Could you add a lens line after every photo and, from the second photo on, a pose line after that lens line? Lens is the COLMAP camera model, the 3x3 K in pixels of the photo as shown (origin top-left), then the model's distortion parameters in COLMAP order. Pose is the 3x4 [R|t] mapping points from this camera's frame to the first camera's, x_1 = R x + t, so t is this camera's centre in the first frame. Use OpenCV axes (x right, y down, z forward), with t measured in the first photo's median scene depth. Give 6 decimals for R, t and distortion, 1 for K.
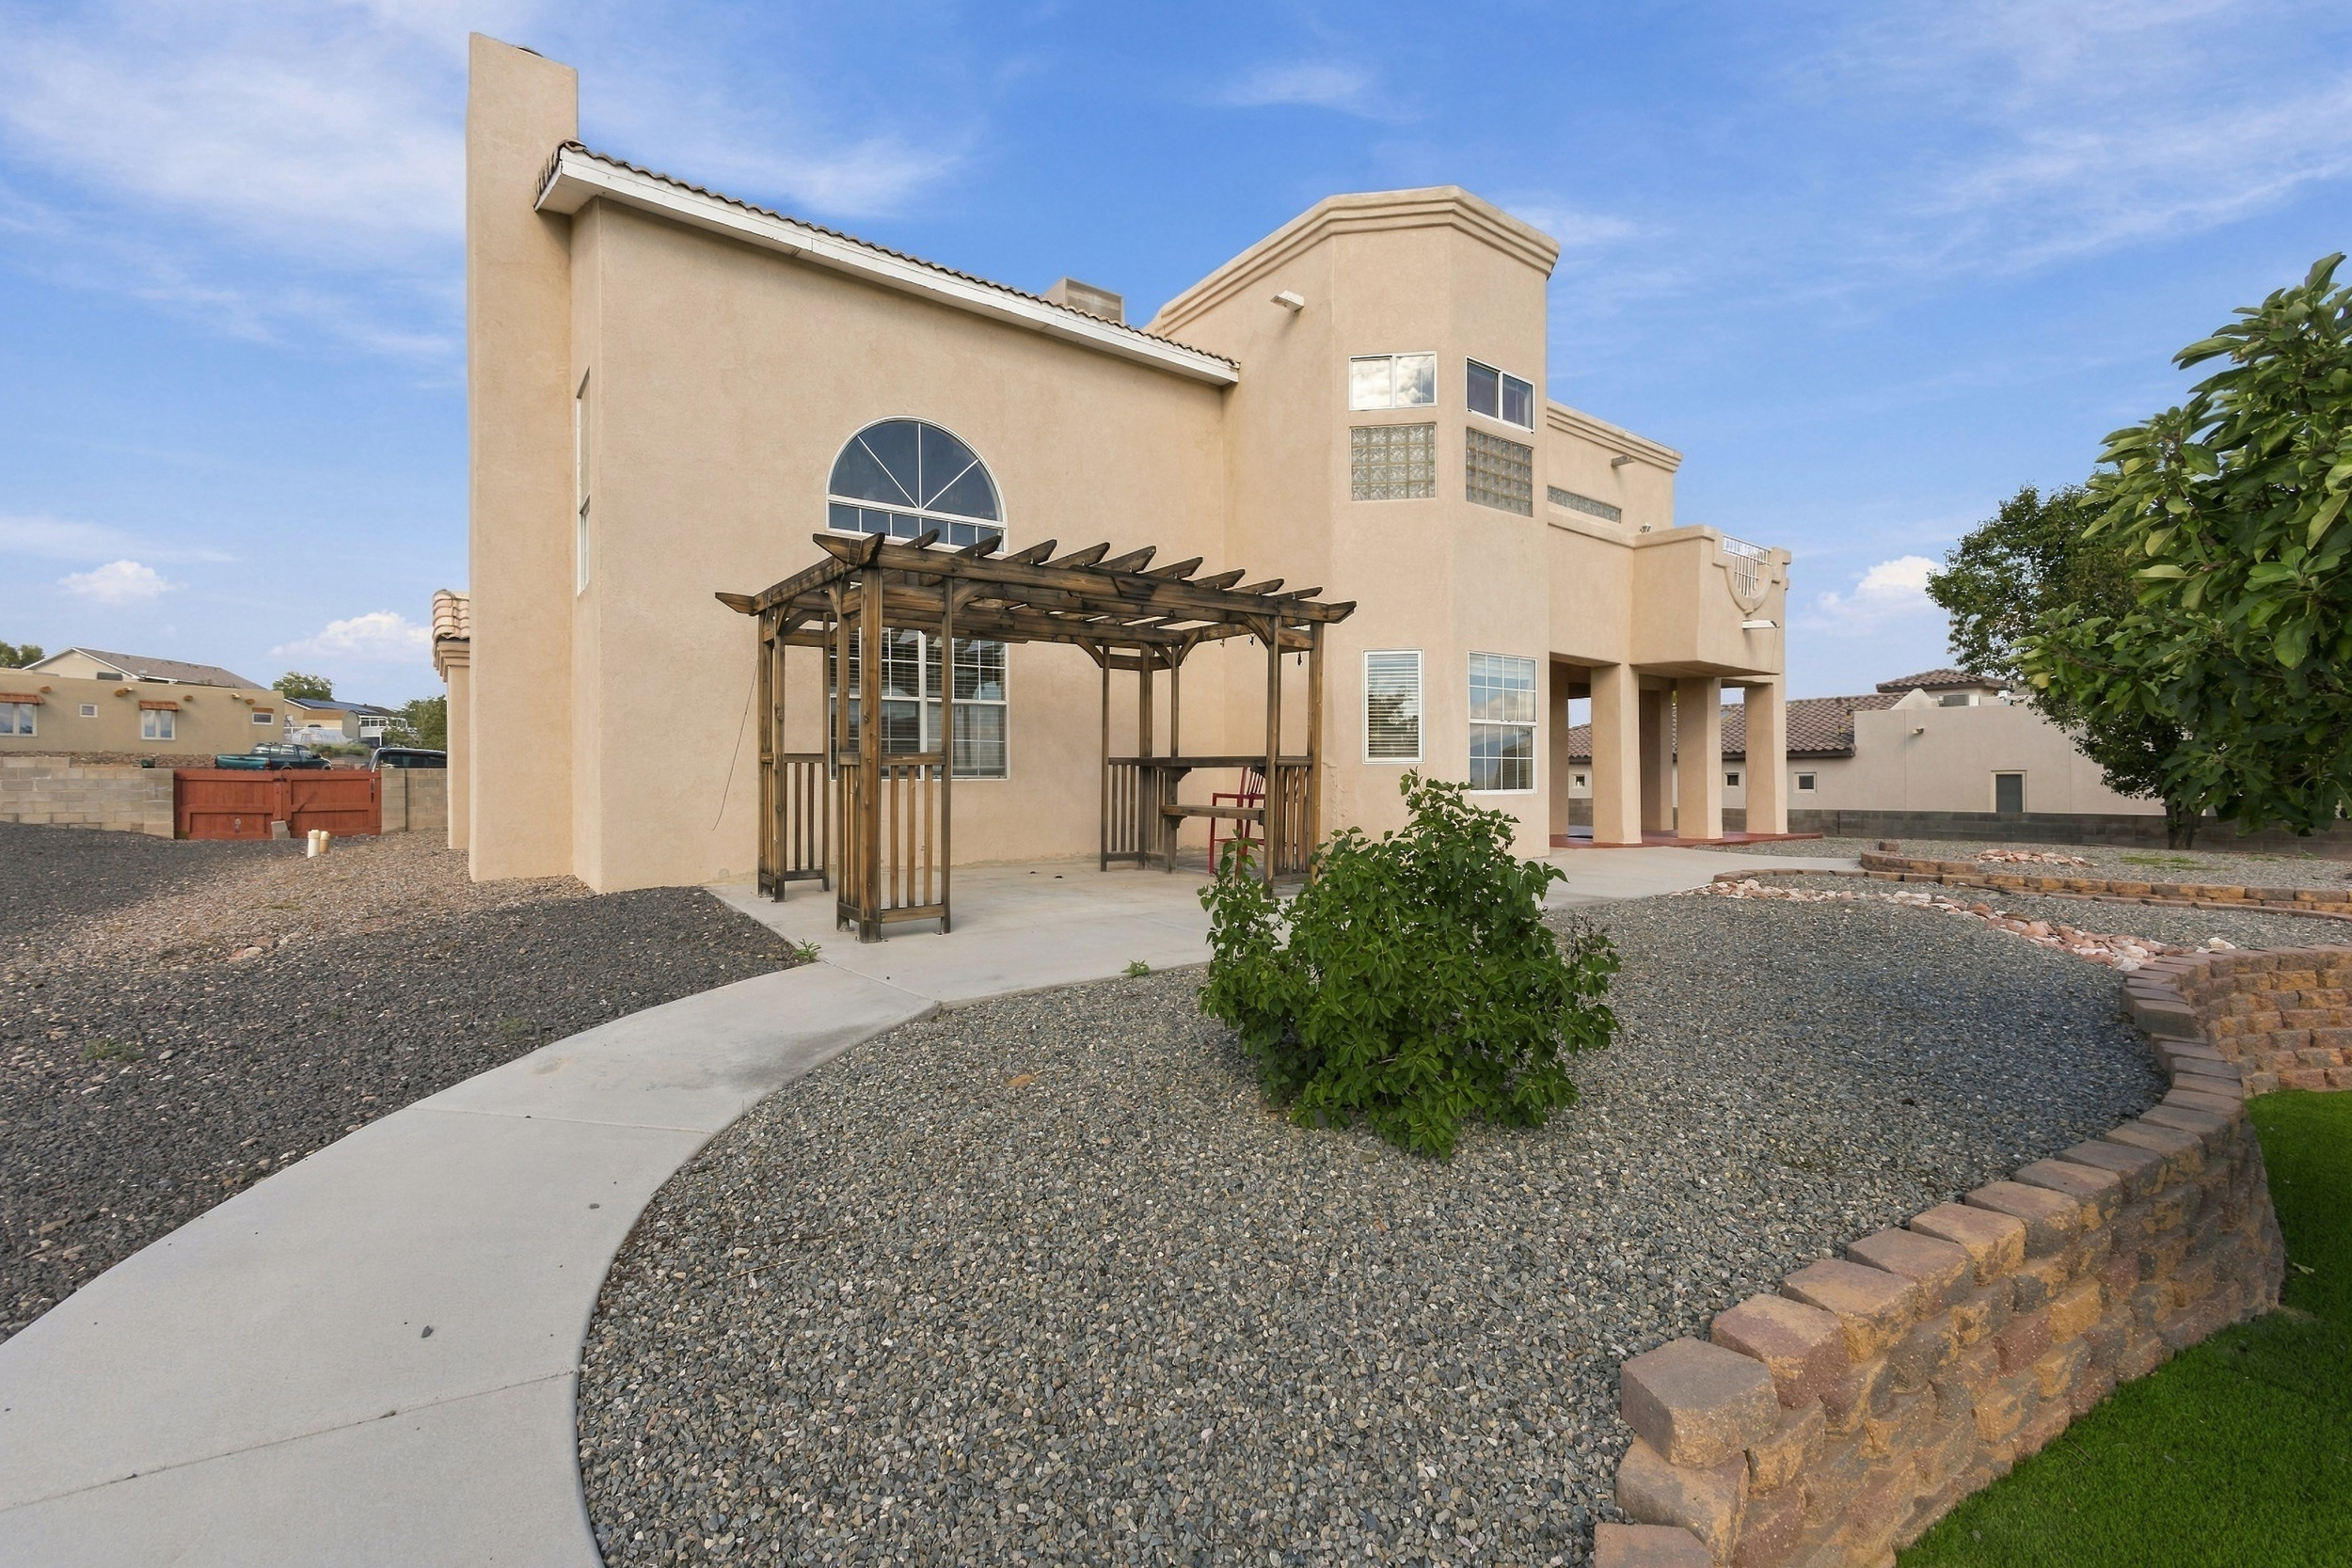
lens RADIAL K [[1019.1, 0, 1198.8], [0, 1019.1, 792.0], [0, 0, 1]] dist [-0.003393, 0.000399]
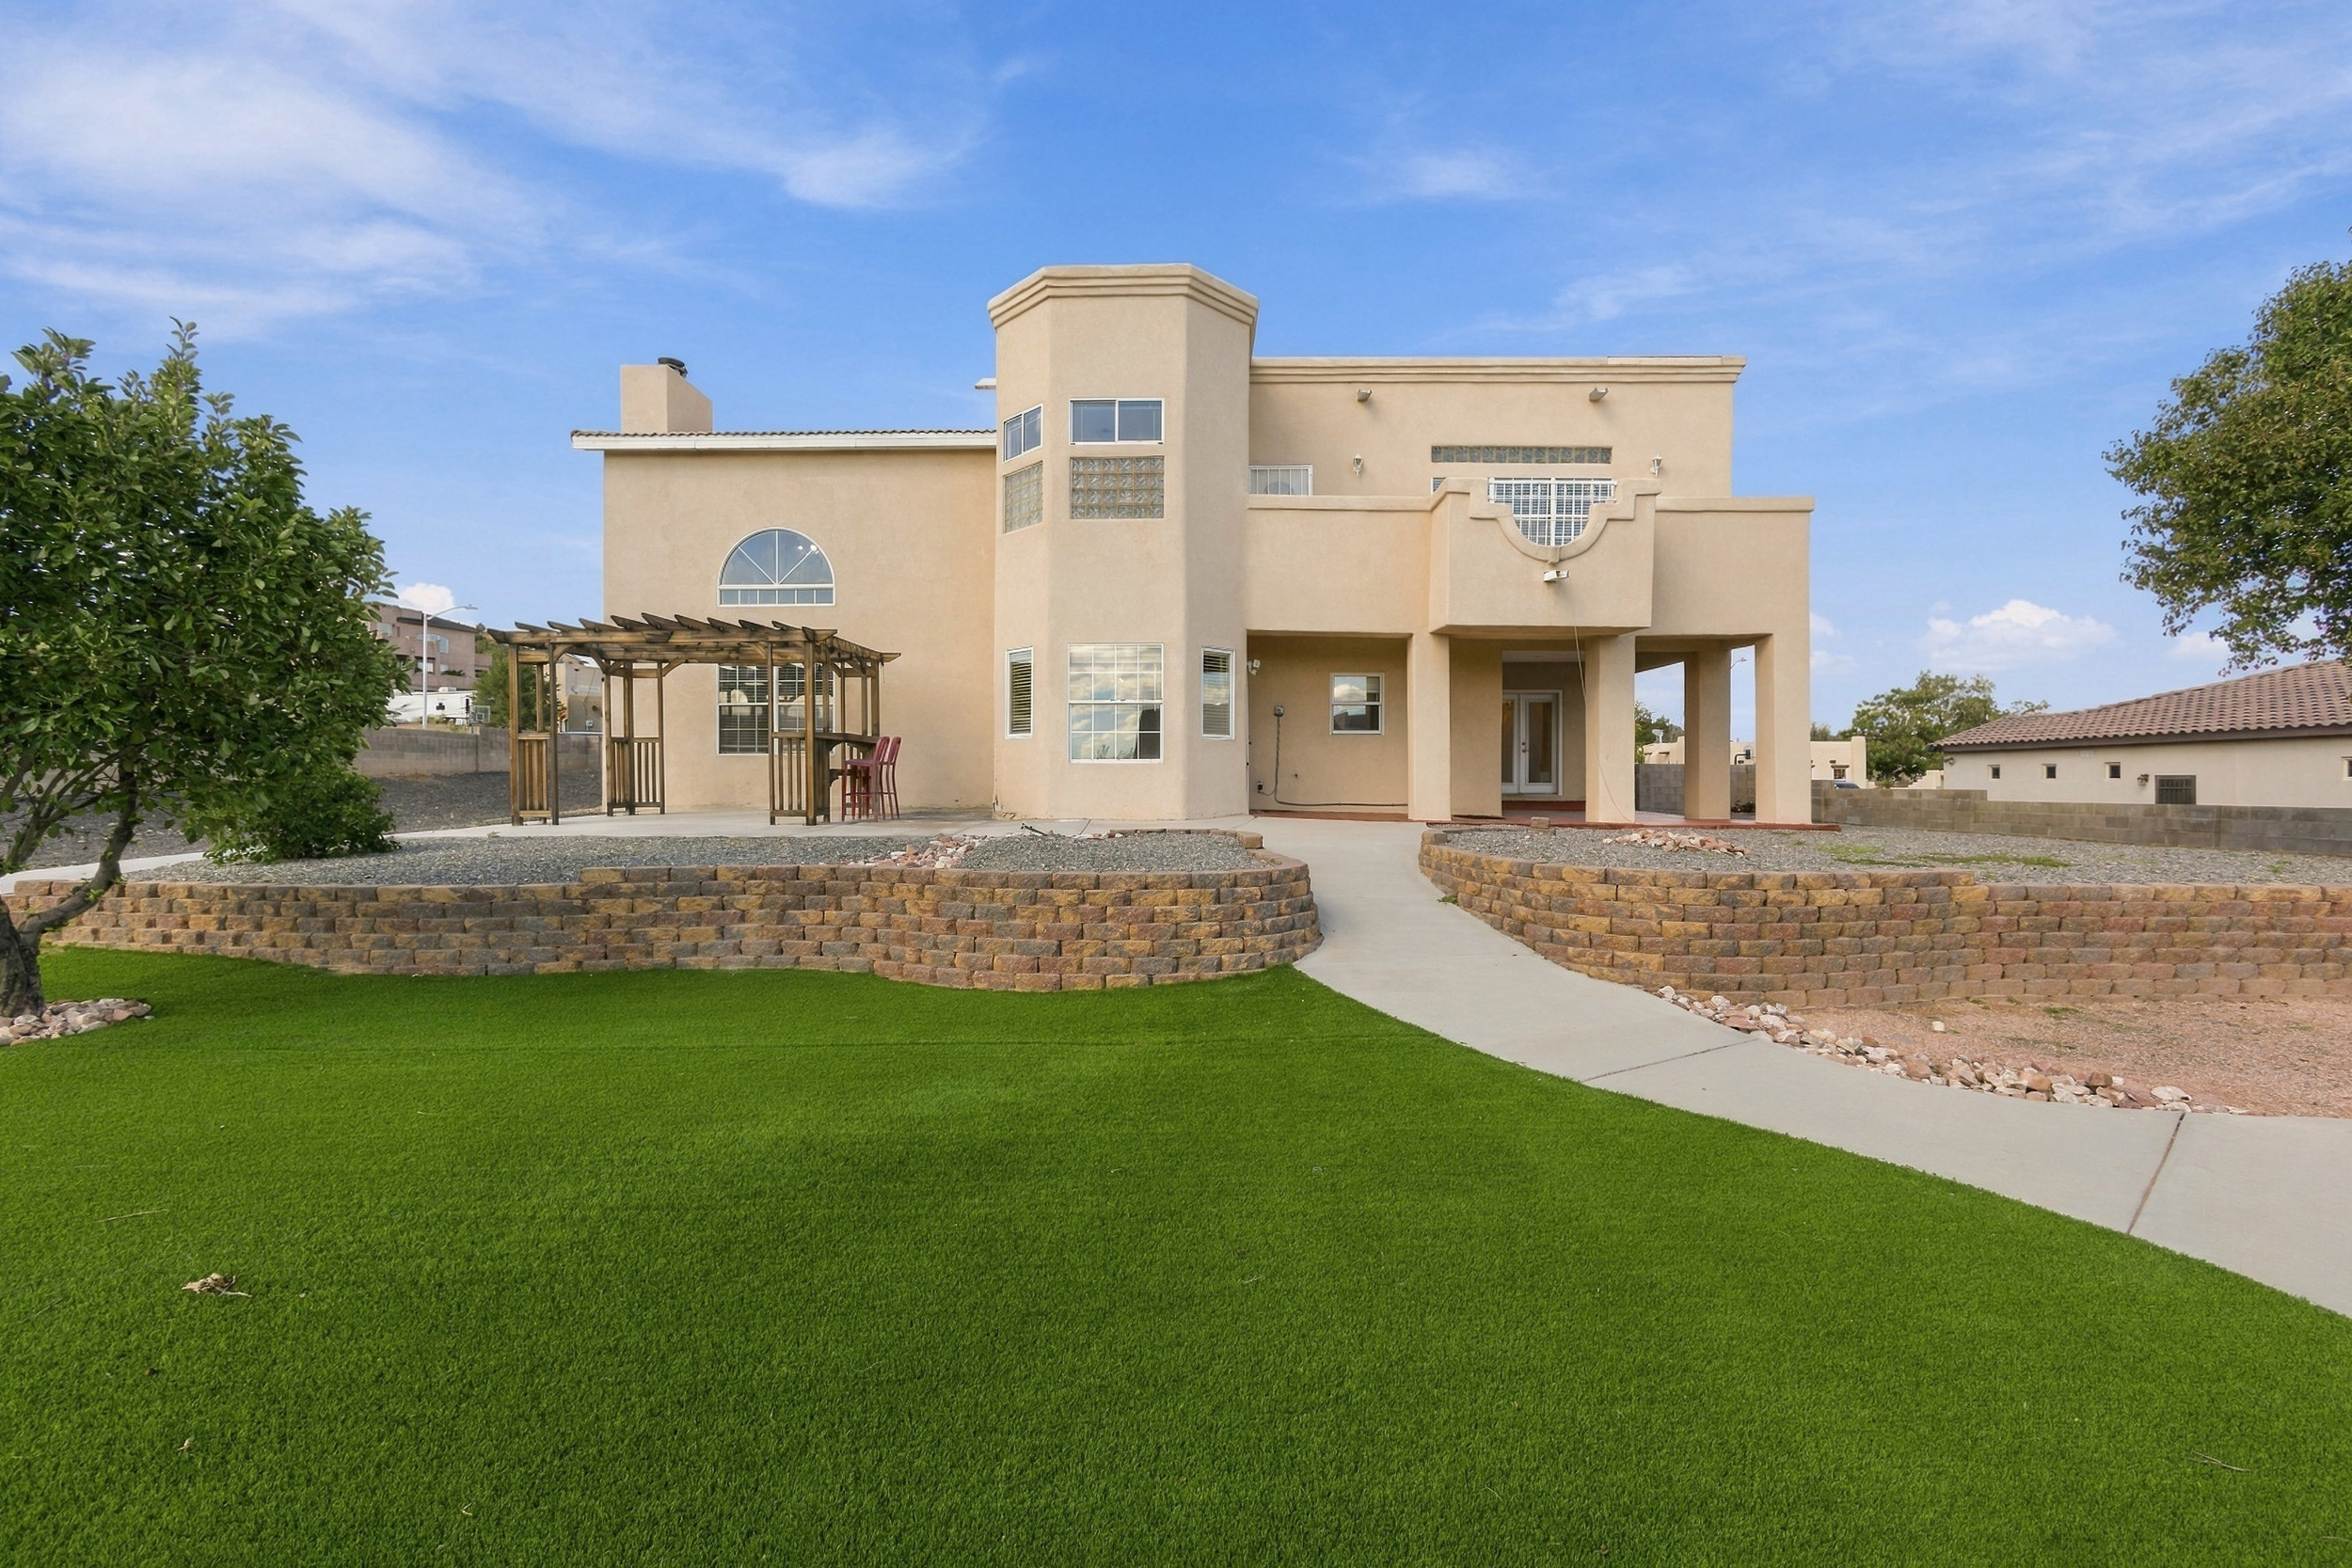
lens RADIAL K [[1019.1, 0, 1174.8], [0, 1019.1, 766.9], [0, 0, 1]] dist [-0.003393, 0.000399]
pose [[0.779510, -0.005481, -0.626365, 1.102166], [-0.009596, 0.999740, -0.020691, 0.027688], [0.626316, 0.022140, 0.779255, 0.153229]]
